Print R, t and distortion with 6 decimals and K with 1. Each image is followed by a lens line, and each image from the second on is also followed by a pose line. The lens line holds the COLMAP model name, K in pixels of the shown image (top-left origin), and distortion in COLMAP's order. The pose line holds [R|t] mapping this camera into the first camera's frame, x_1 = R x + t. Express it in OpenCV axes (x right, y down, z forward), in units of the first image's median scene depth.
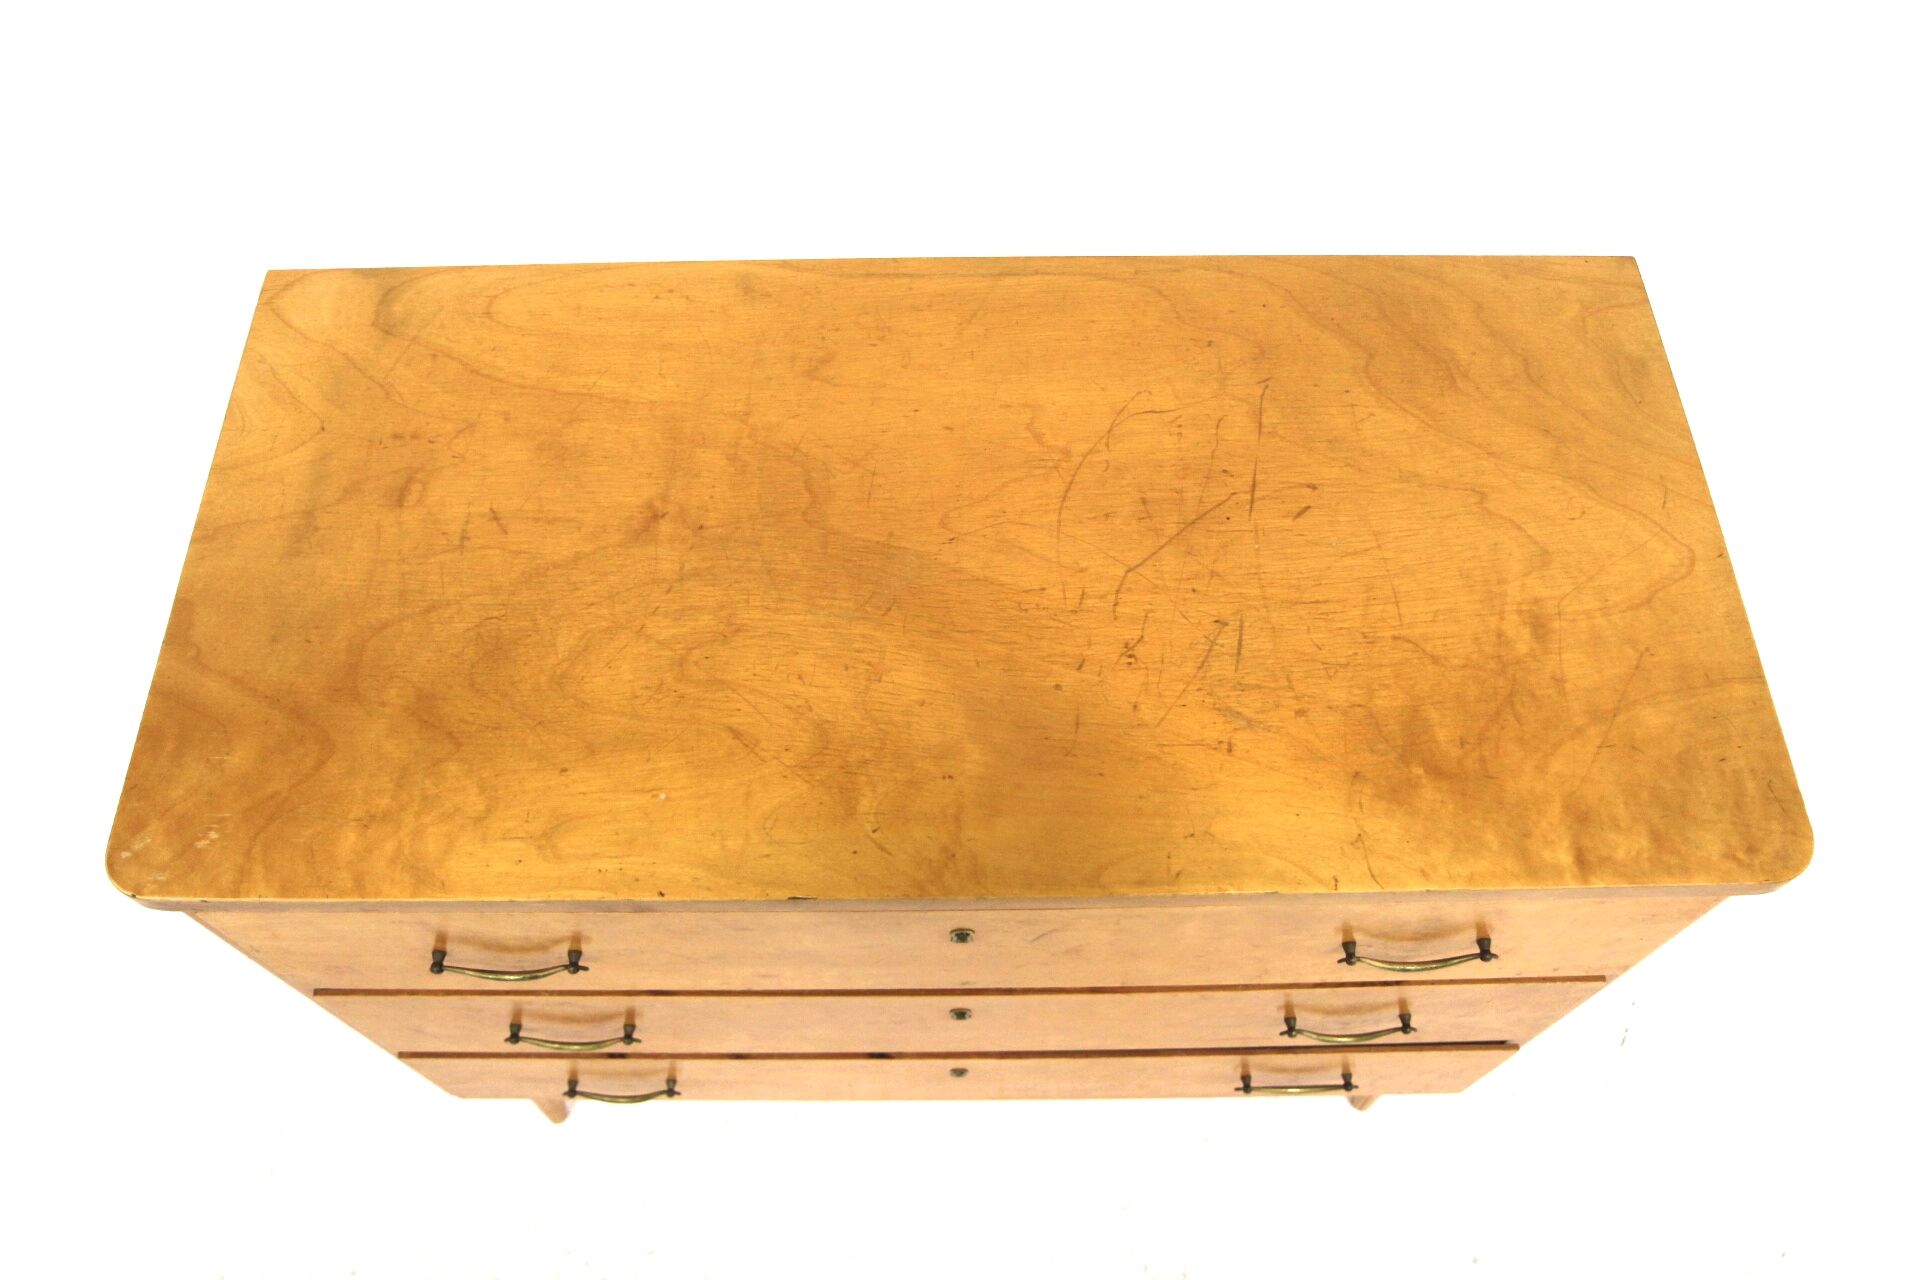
lens RADIAL K [[1477.7, 0, 960.0], [0, 1477.7, 640.0], [0, 0, 1]] dist [-0.077971, 0.003779]
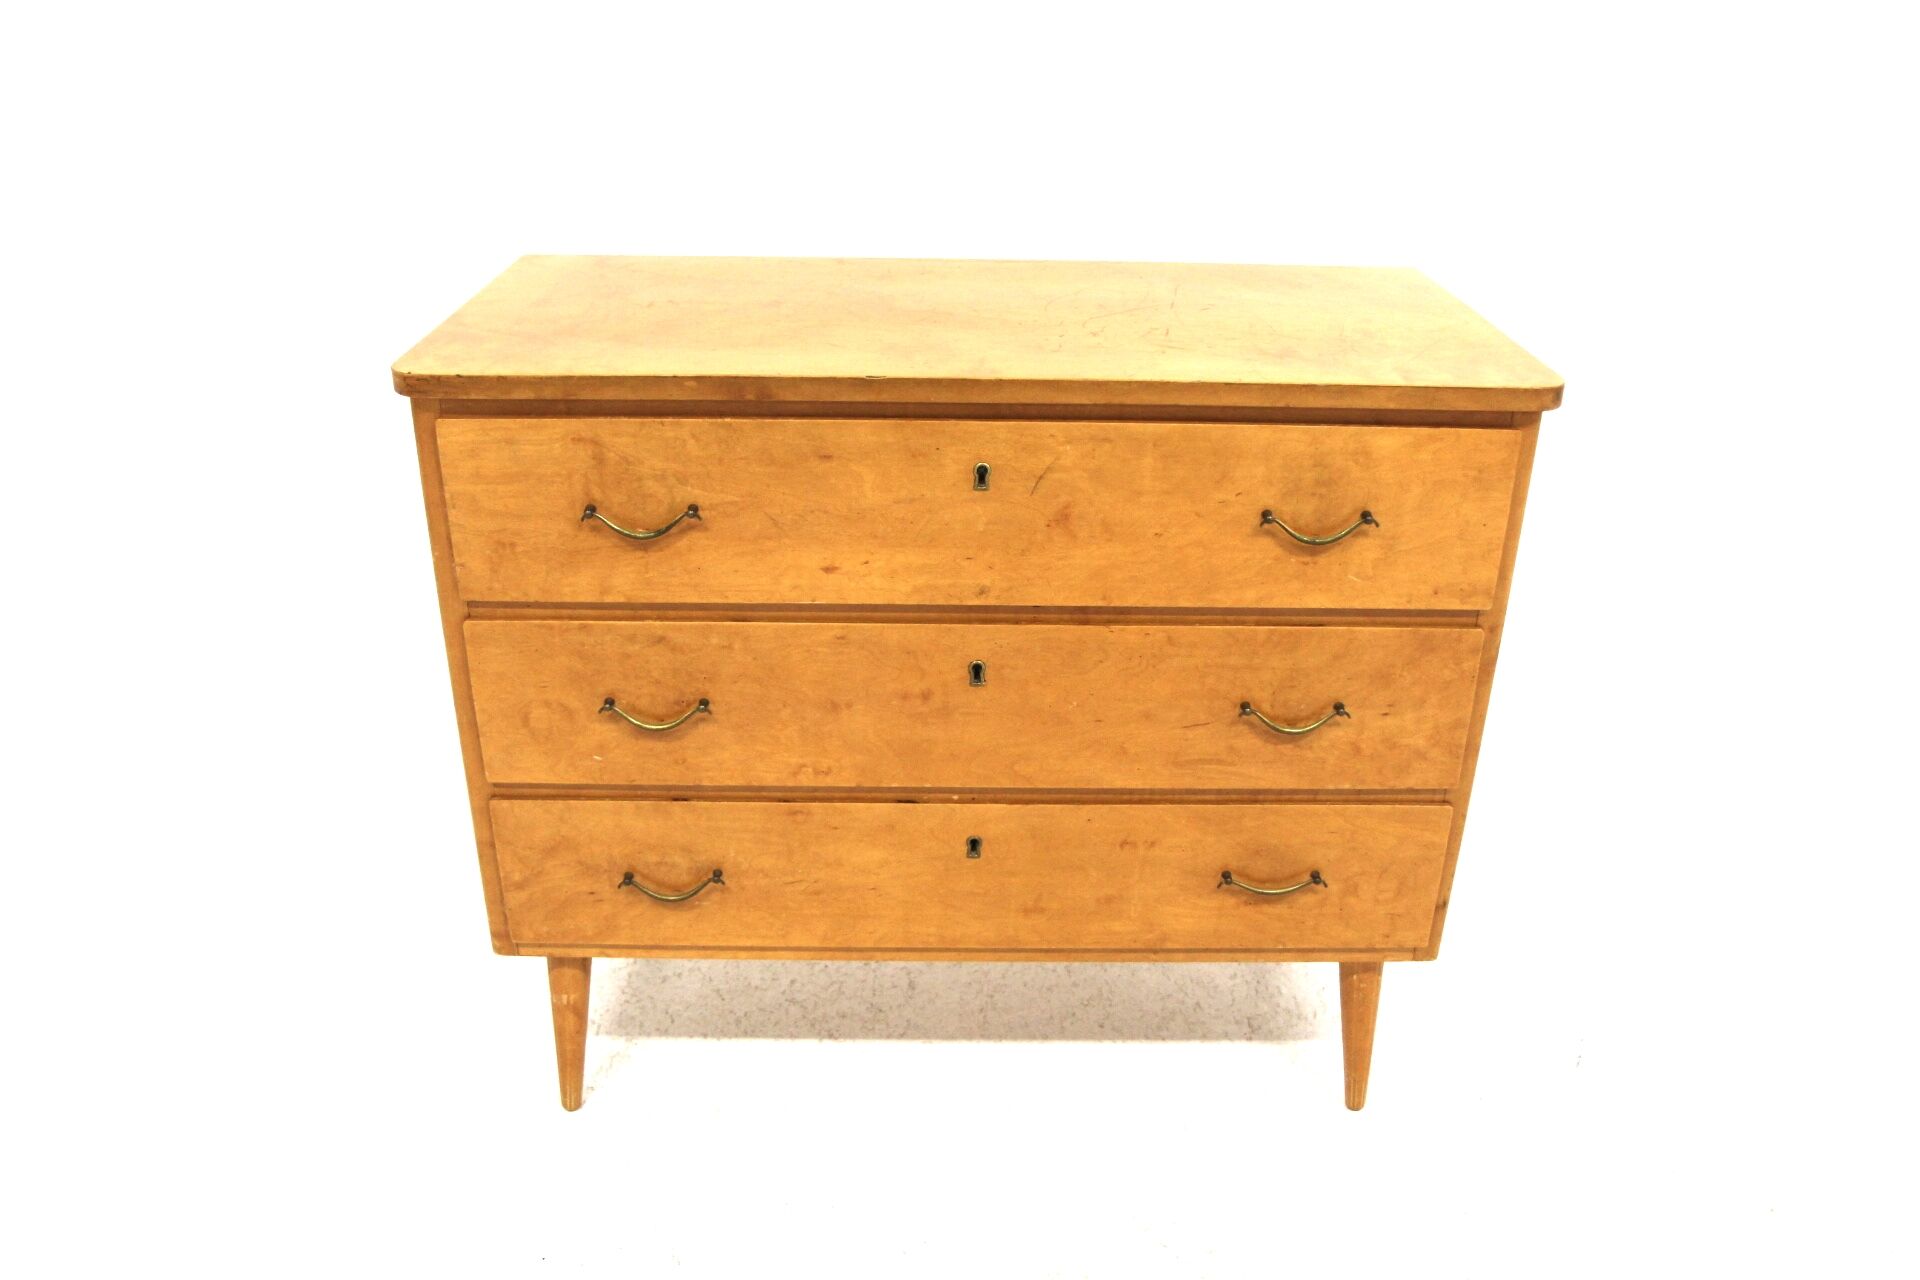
lens RADIAL K [[1477.7, 0, 960.0], [0, 1477.7, 640.0], [0, 0, 1]] dist [-0.077971, 0.003779]
pose [[0.999905, 0.012930, 0.004738, -0.021503], [-0.007761, 0.813359, -0.581711, 1.030193], [-0.011376, 0.581619, 0.813382, -0.030550]]
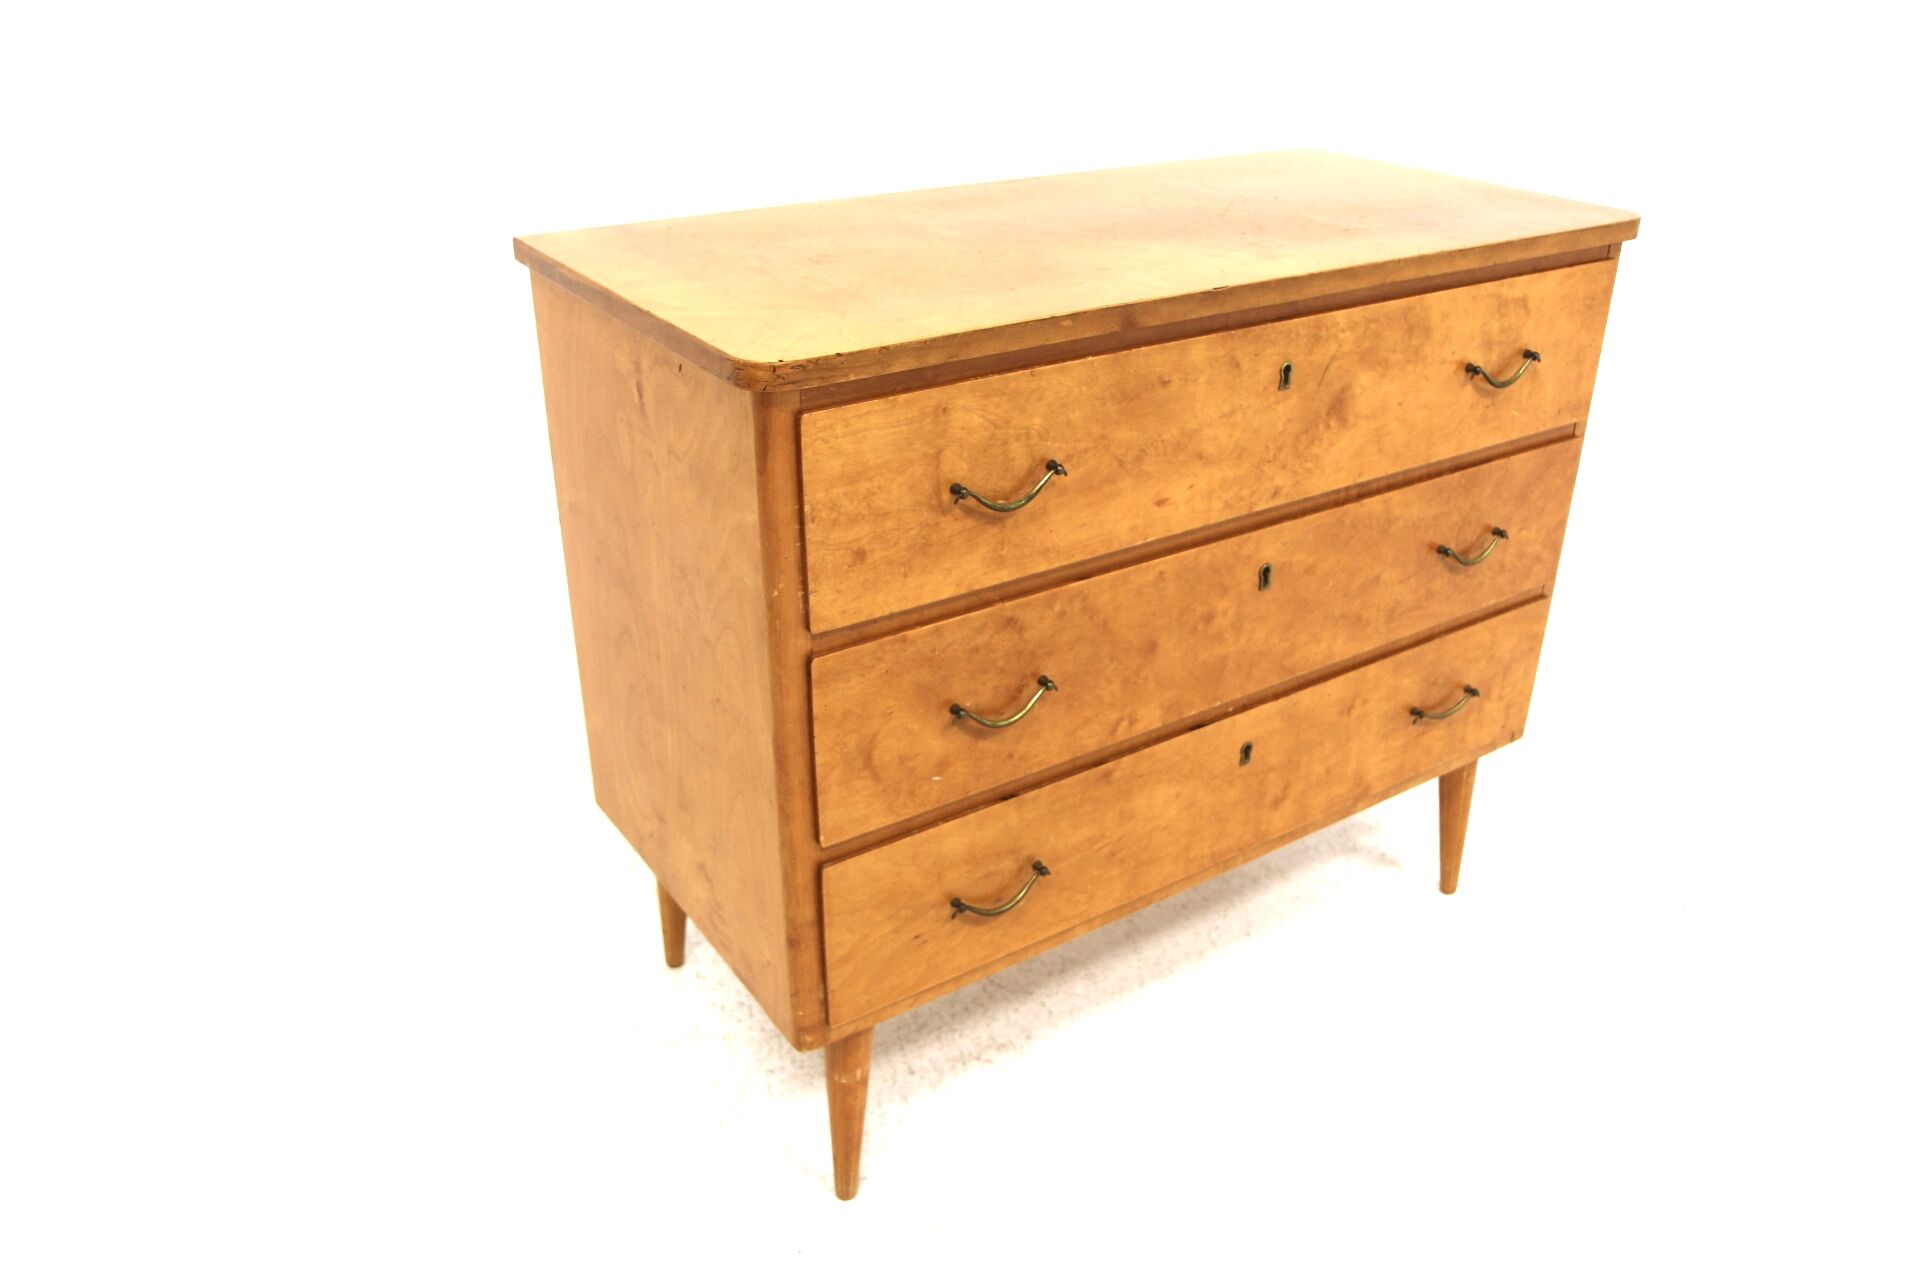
lens RADIAL K [[1477.7, 0, 960.0], [0, 1477.7, 640.0], [0, 0, 1]] dist [-0.077971, 0.003779]
pose [[0.835838, -0.244521, 0.491512, -0.902812], [0.478058, 0.764345, -0.432708, 0.764725], [-0.269878, 0.596645, 0.755765, 0.176009]]
